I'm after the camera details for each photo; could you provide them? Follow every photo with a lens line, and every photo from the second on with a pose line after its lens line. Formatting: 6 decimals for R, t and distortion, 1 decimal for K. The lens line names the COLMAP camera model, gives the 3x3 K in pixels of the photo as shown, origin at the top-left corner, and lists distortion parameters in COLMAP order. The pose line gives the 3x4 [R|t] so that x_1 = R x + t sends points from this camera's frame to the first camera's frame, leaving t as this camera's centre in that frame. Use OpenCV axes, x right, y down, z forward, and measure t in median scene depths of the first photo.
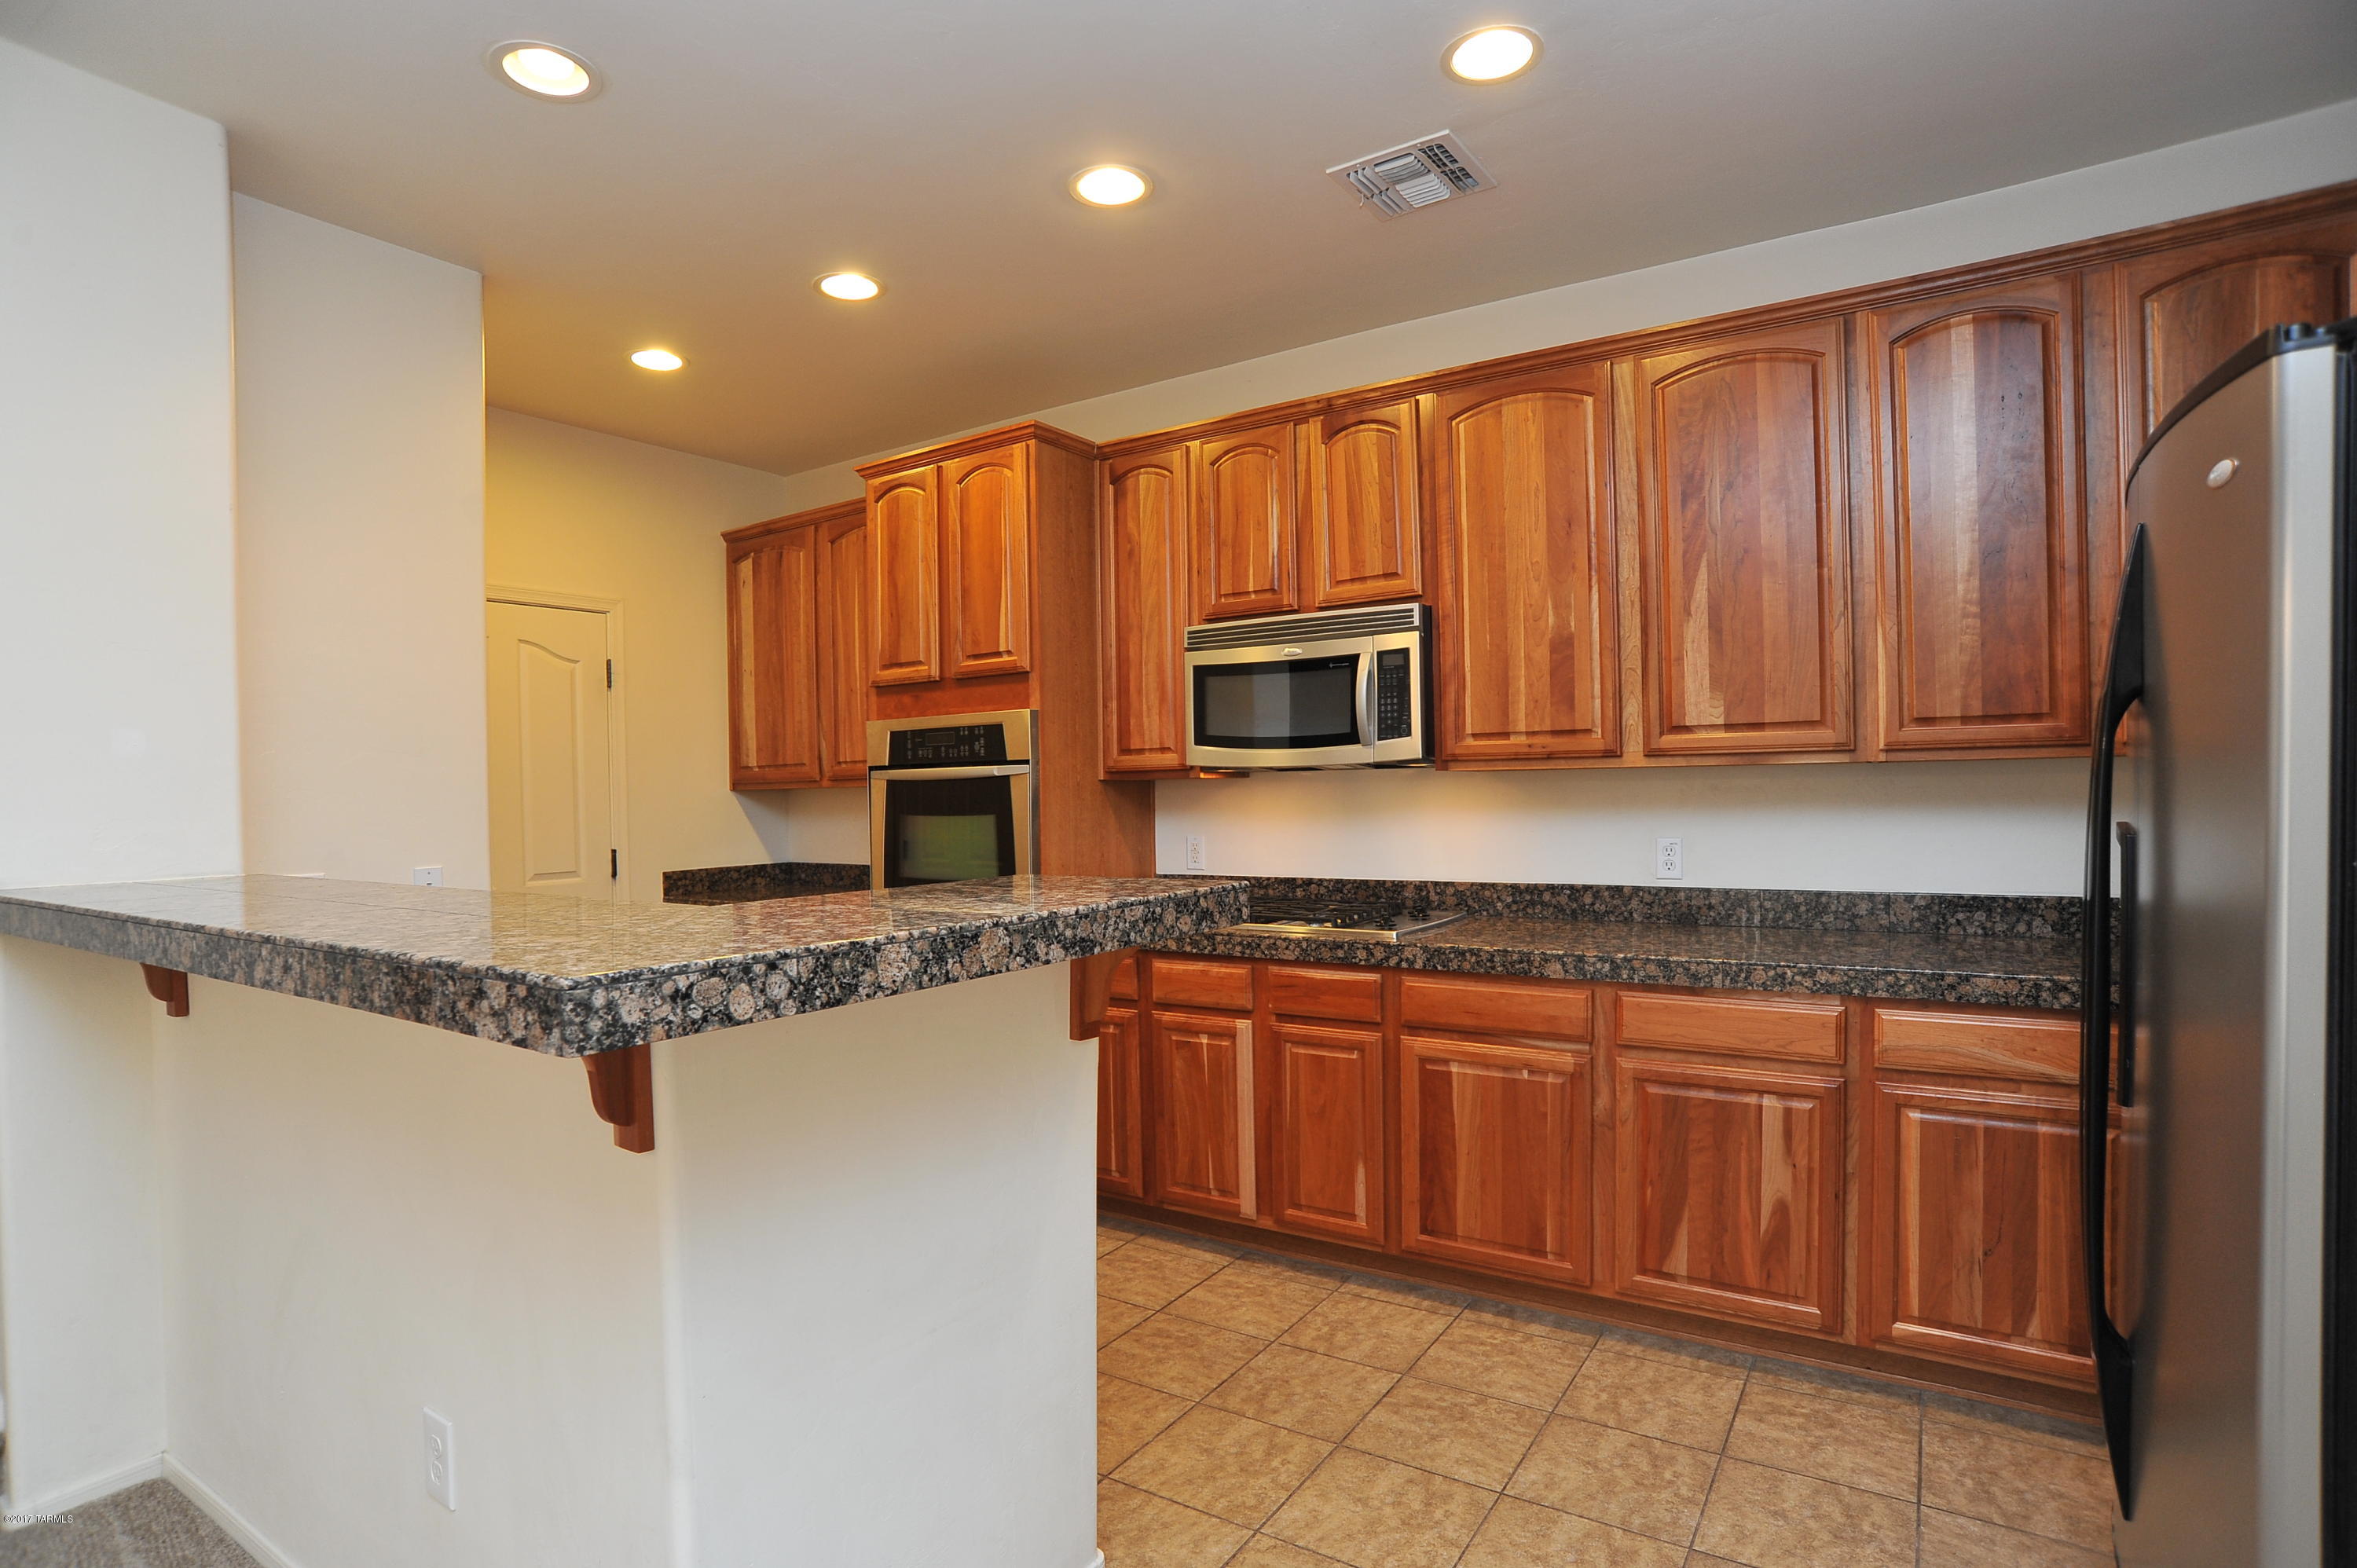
lens RADIAL K [[1197.5, 0, 1177.6], [0, 1197.5, 810.9], [0, 0, 1]] dist [-0.079639, 0.027413]
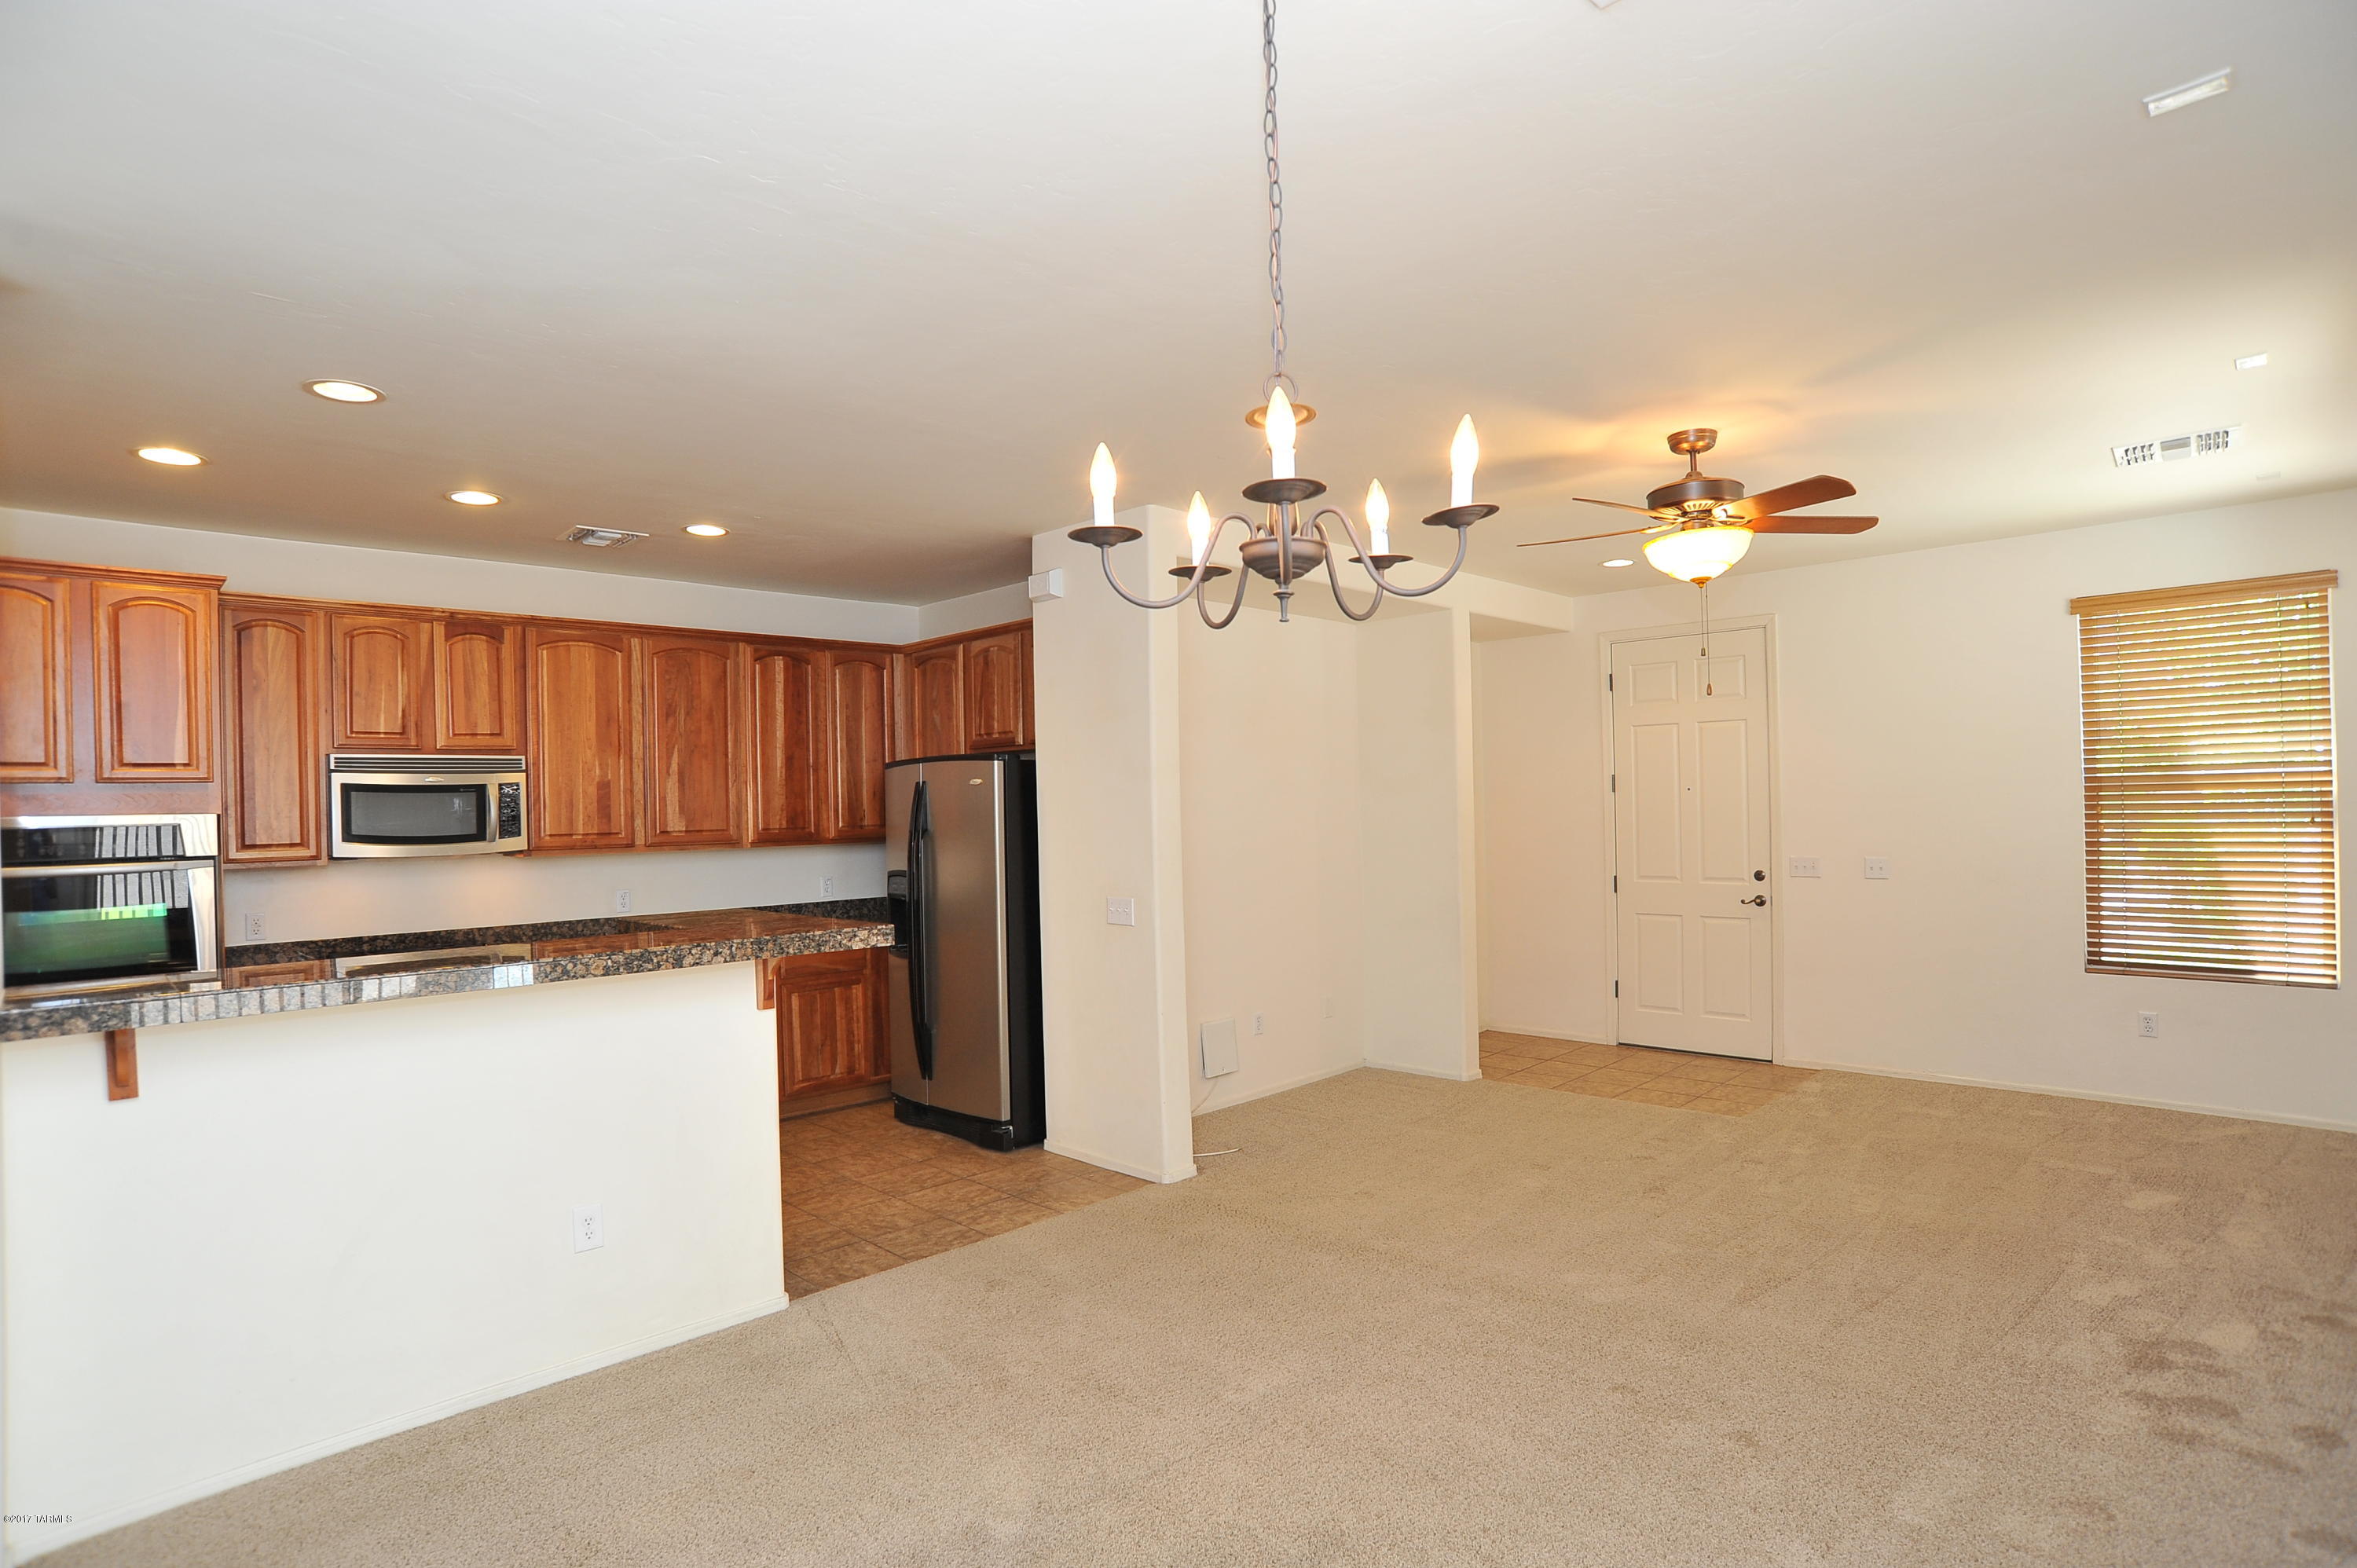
lens RADIAL K [[1197.5, 0, 1191.0], [0, 1197.5, 795.2], [0, 0, 1]] dist [-0.079639, 0.027413]
pose [[0.195412, 0.020980, 0.980497, -1.180249], [0.036972, 0.998903, -0.028742, -0.037816], [-0.980024, 0.041867, 0.194422, -0.216133]]
